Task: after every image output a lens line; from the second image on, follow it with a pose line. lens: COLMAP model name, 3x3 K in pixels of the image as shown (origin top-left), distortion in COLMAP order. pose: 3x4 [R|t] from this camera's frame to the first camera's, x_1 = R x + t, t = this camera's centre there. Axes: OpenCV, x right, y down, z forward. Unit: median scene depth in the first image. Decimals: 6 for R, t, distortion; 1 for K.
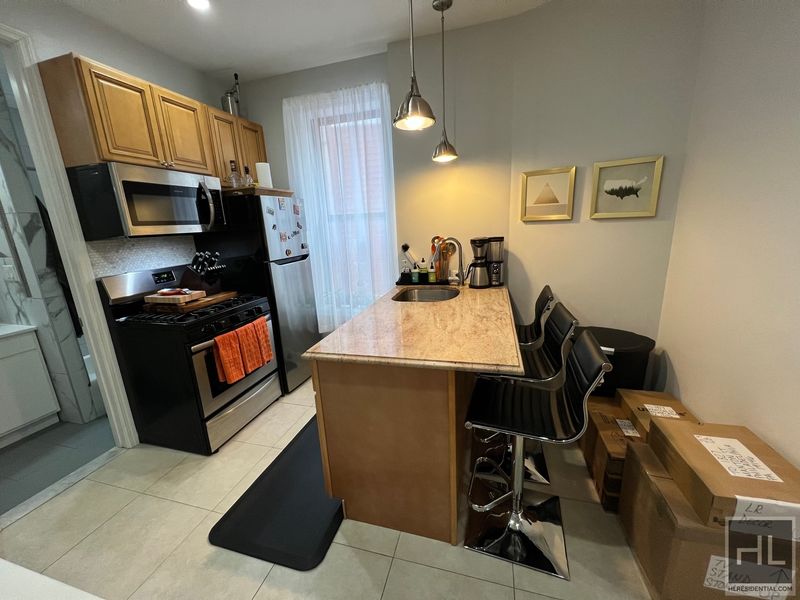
lens RADIAL K [[320.4, 0, 397.3], [0, 320.4, 298.4], [0, 0, 1]] dist [0.006753, -0.000512]
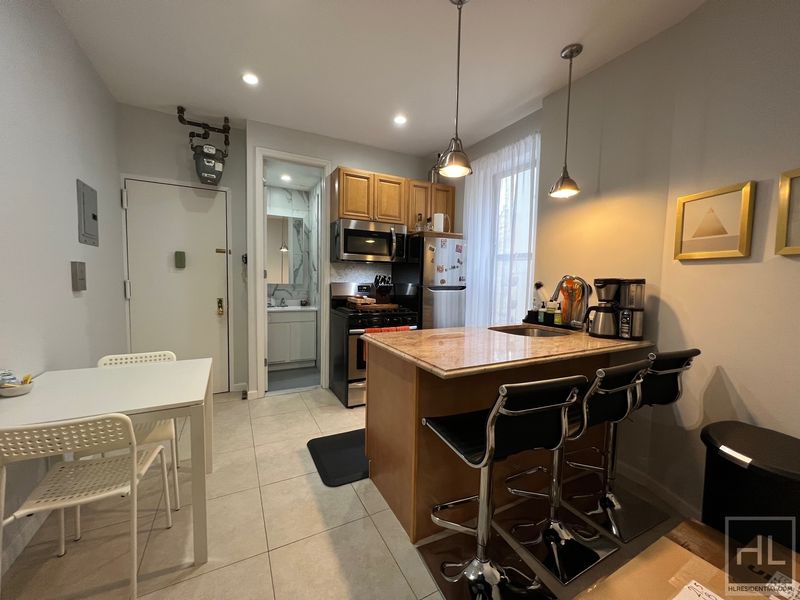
lens RADIAL K [[320.4, 0, 399.2], [0, 320.4, 299.0], [0, 0, 1]] dist [0.006753, -0.000512]
pose [[0.690416, 0.113040, -0.714526, 0.493769], [-0.222017, 0.973160, -0.060569, 0.038190], [0.688501, 0.200455, 0.696982, 0.044865]]
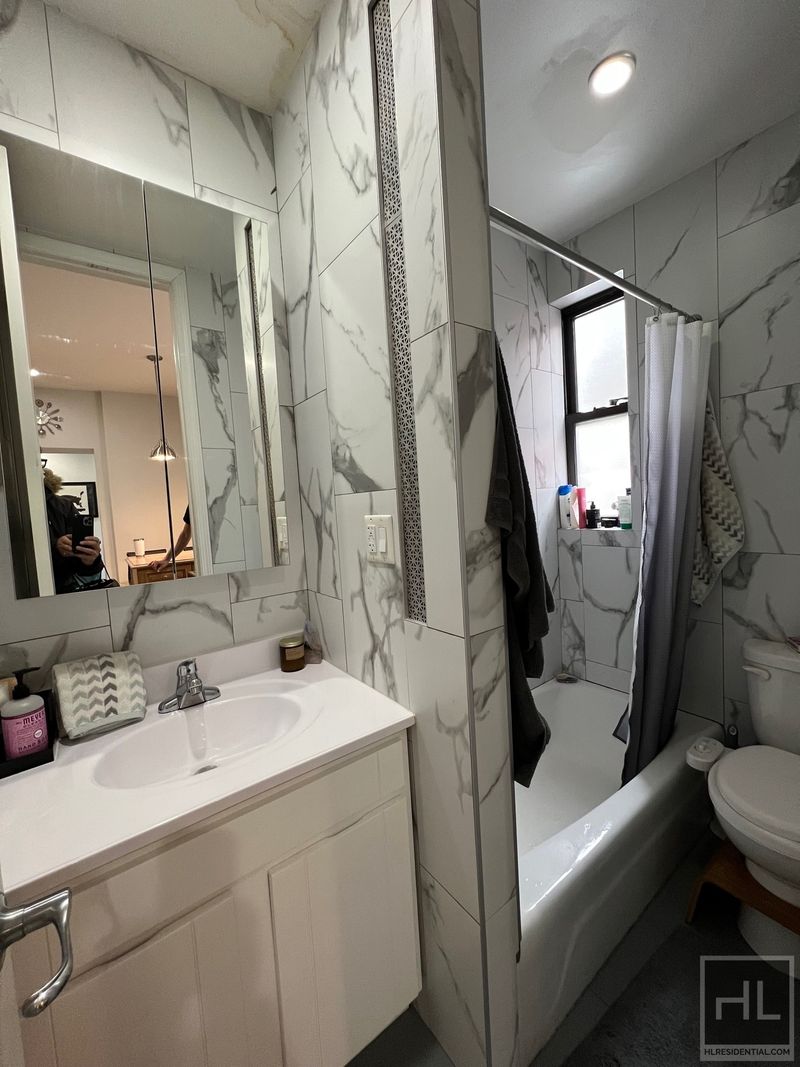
lens RADIAL K [[427.4, 0, 401.7], [0, 427.4, 532.7], [0, 0, 1]] dist [0.006753, -0.000512]
pose [[0.800935, 0.042573, -0.597236, -0.899141], [-0.122363, 0.988056, -0.093665, -0.044511], [0.586115, 0.148099, 0.796578, 0.649181]]
